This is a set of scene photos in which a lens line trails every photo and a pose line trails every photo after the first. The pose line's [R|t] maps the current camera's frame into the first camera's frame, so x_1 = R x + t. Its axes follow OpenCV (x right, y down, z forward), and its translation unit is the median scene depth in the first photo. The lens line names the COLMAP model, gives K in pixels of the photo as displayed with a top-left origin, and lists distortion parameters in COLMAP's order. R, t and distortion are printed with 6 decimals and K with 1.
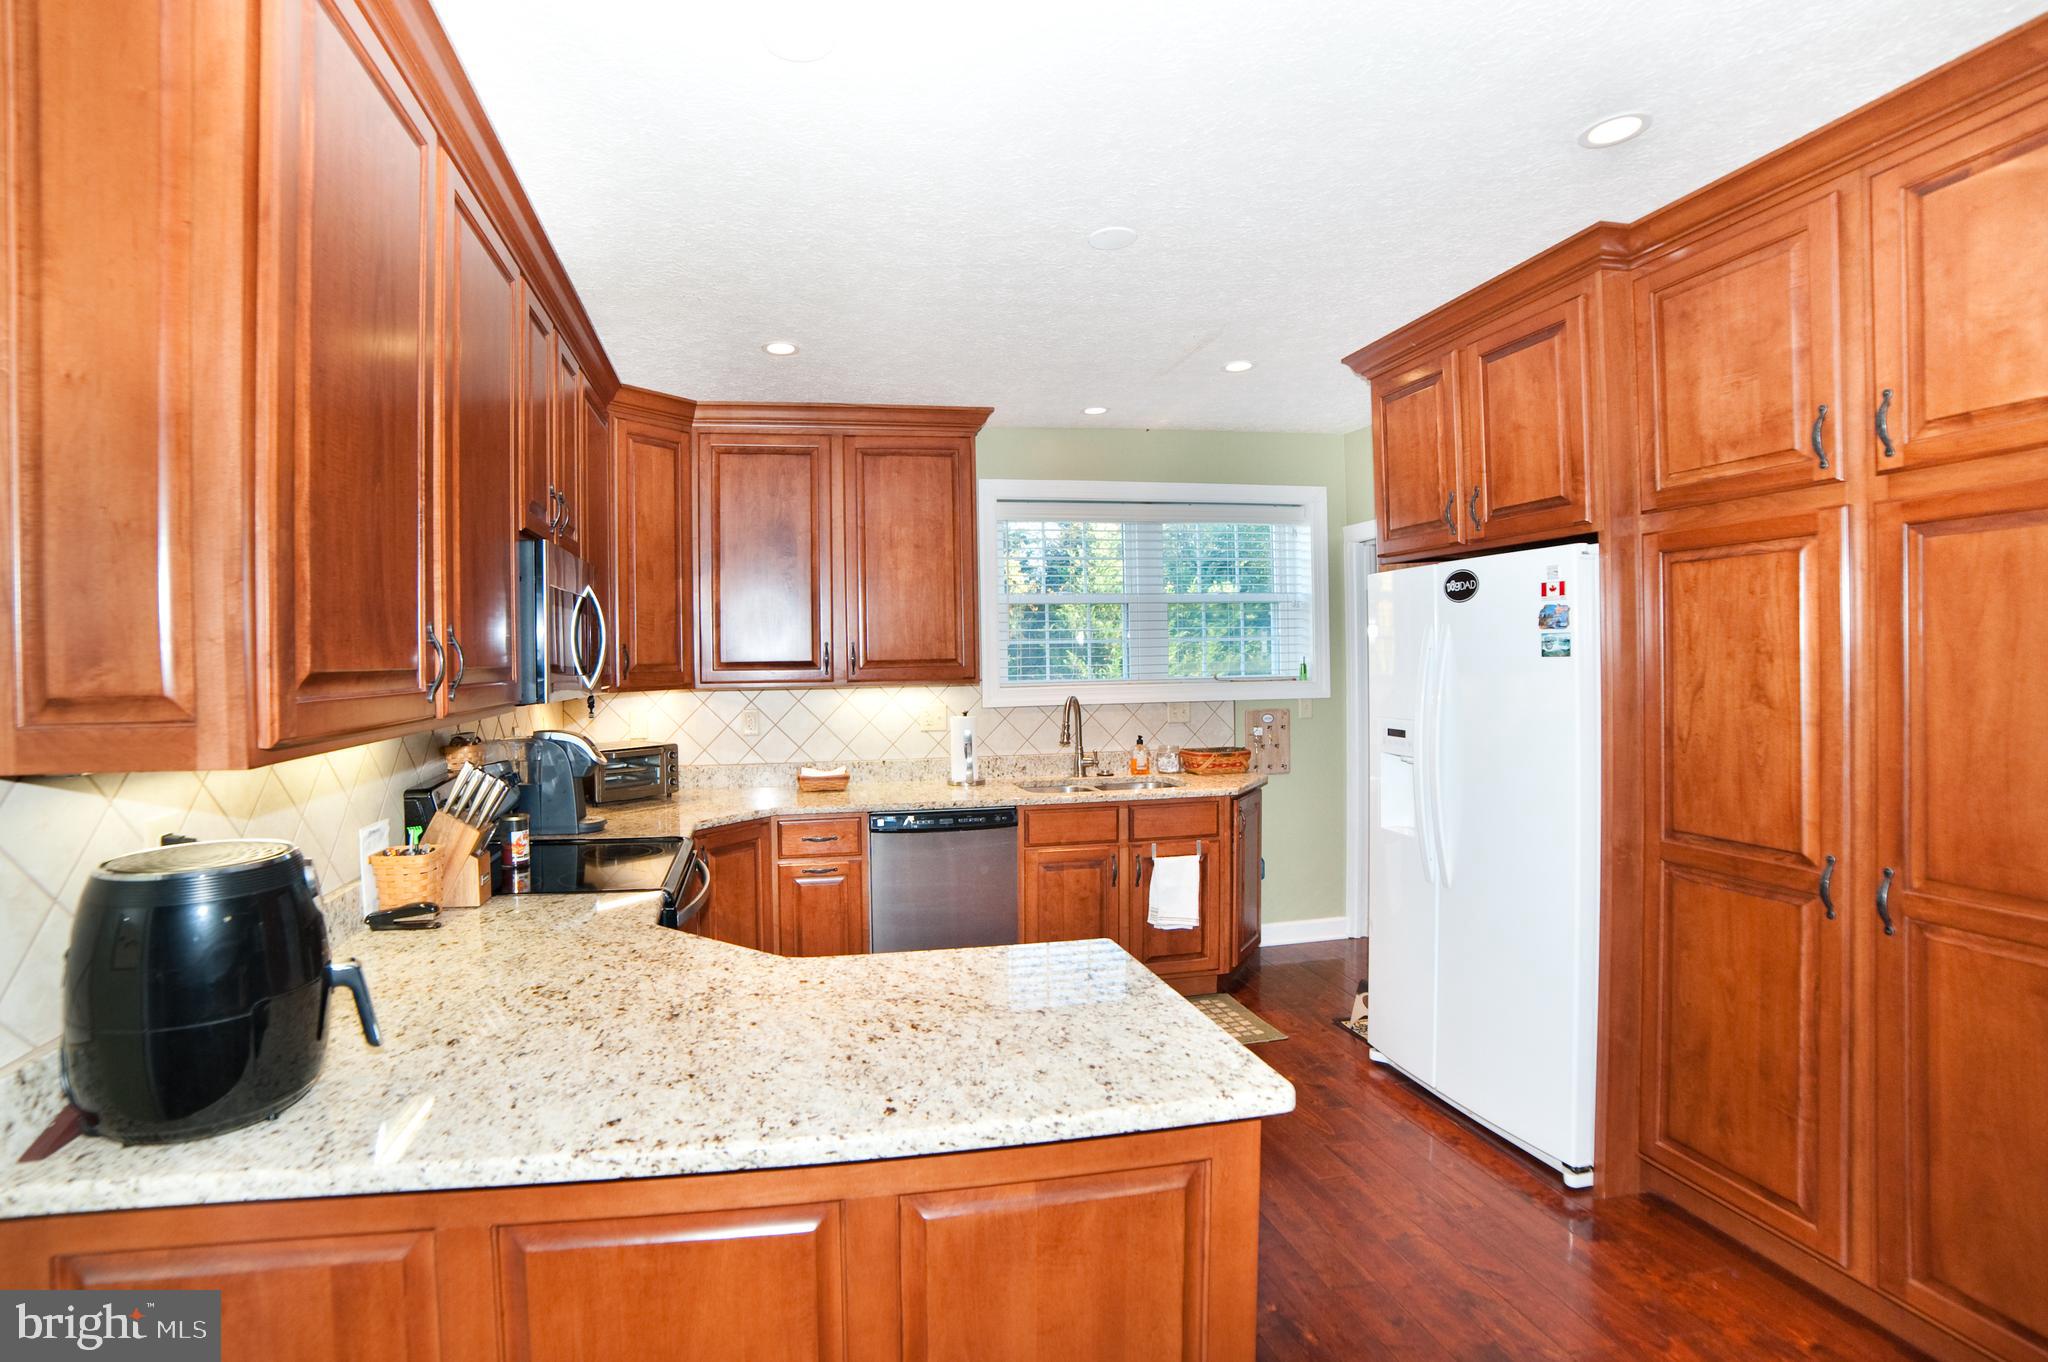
lens RADIAL K [[946.6, 0, 1003.8], [0, 946.6, 664.6], [0, 0, 1]] dist [-0.124448, 0.031777]
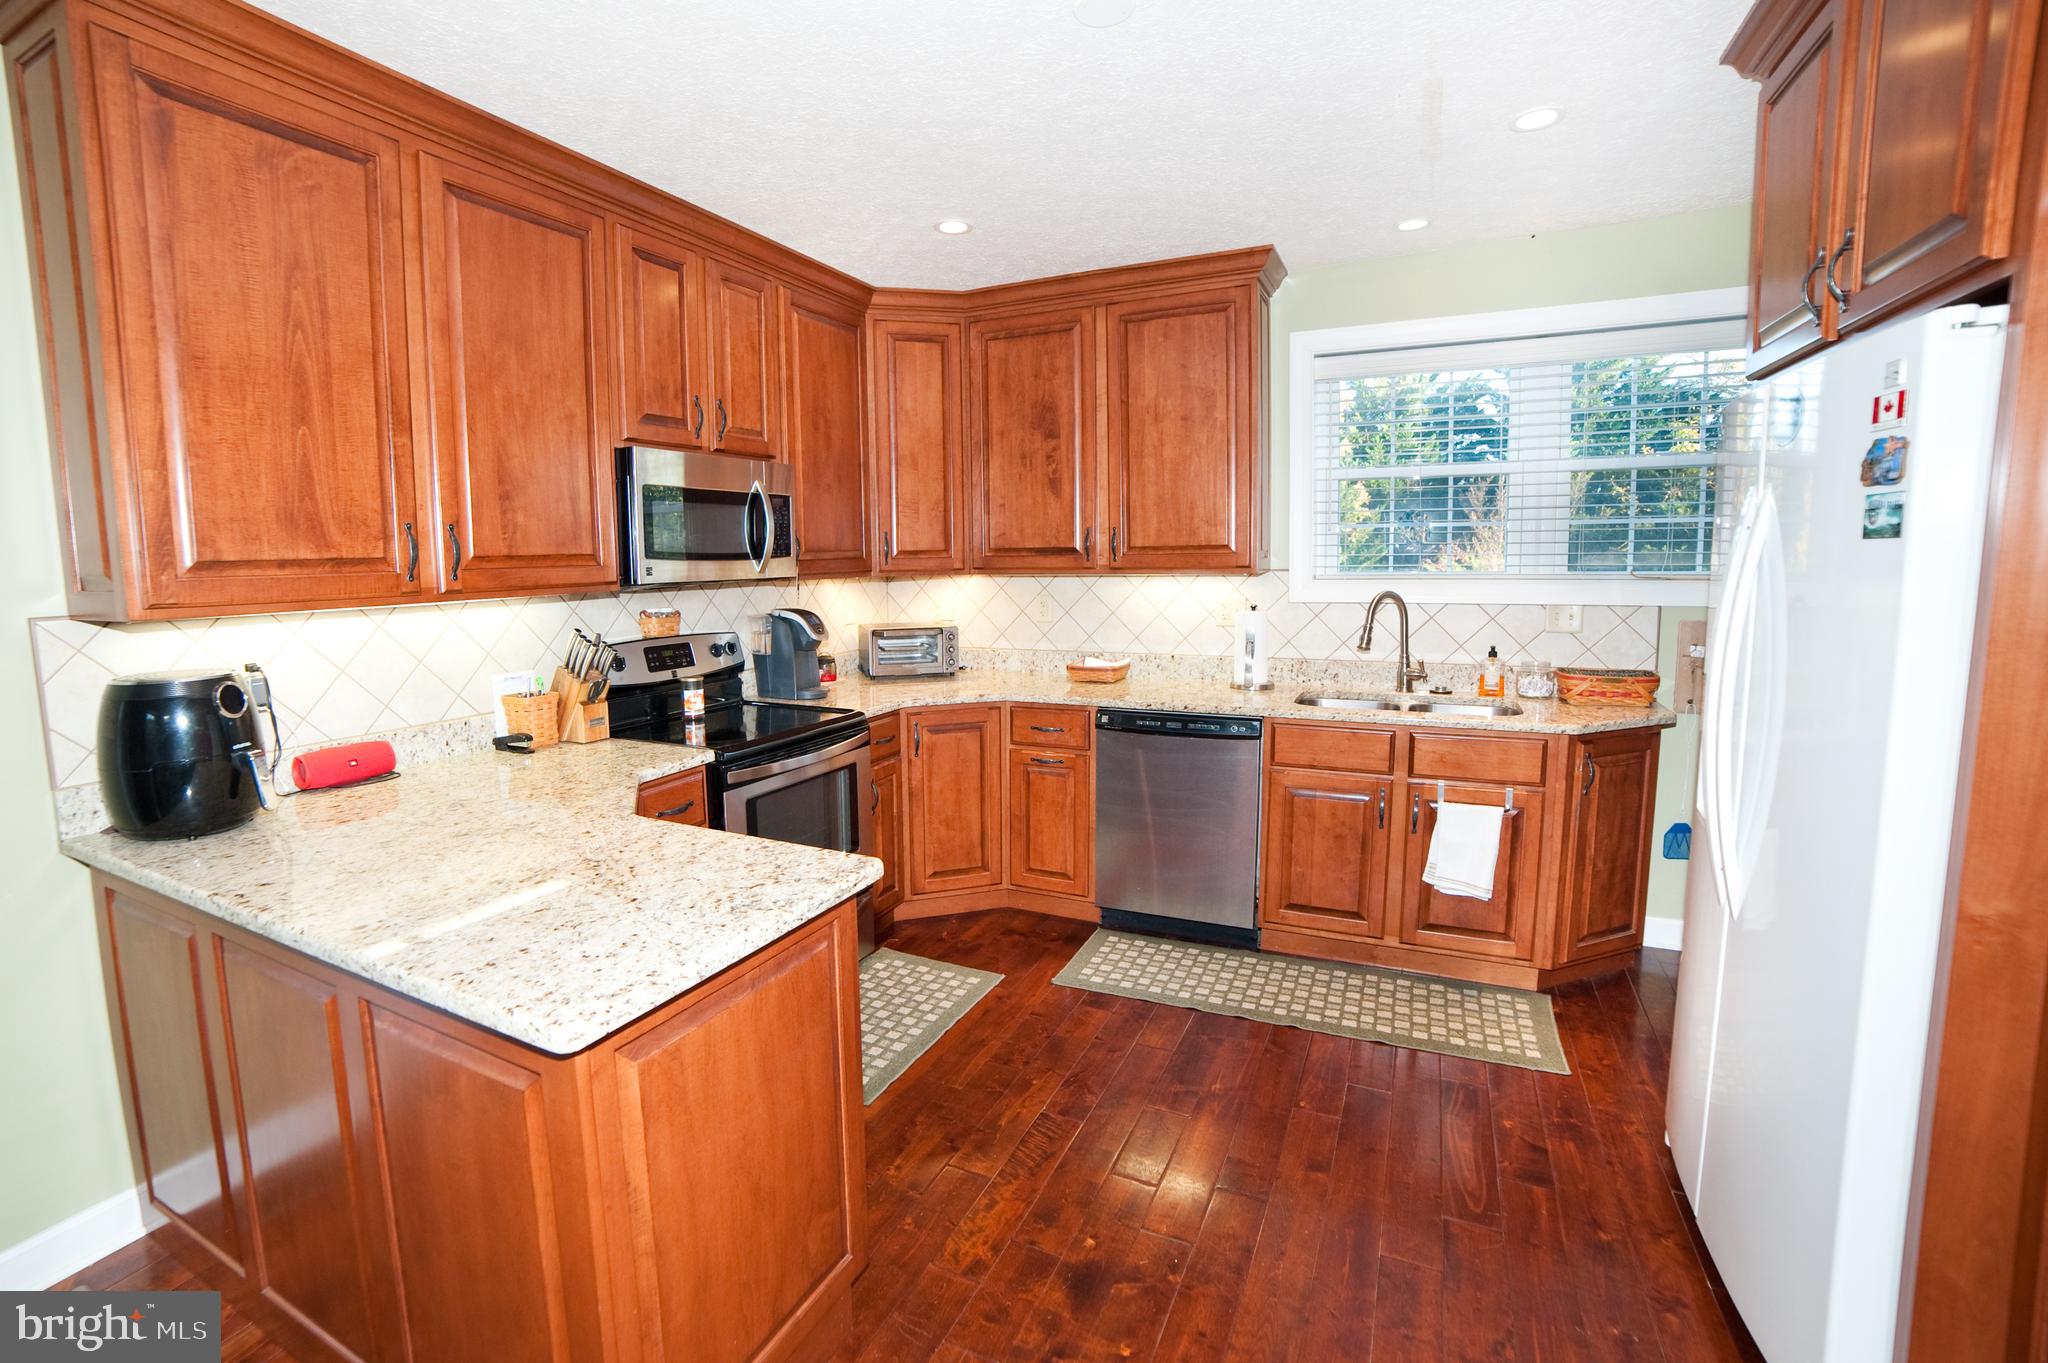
lens RADIAL K [[946.6, 0, 1003.8], [0, 946.6, 665.1], [0, 0, 1]] dist [-0.124448, 0.031777]
pose [[0.776536, 0.072580, -0.625879, 0.357278], [0.000433, 0.993281, 0.115723, 0.004487], [0.630073, -0.090135, 0.771287, 0.196599]]
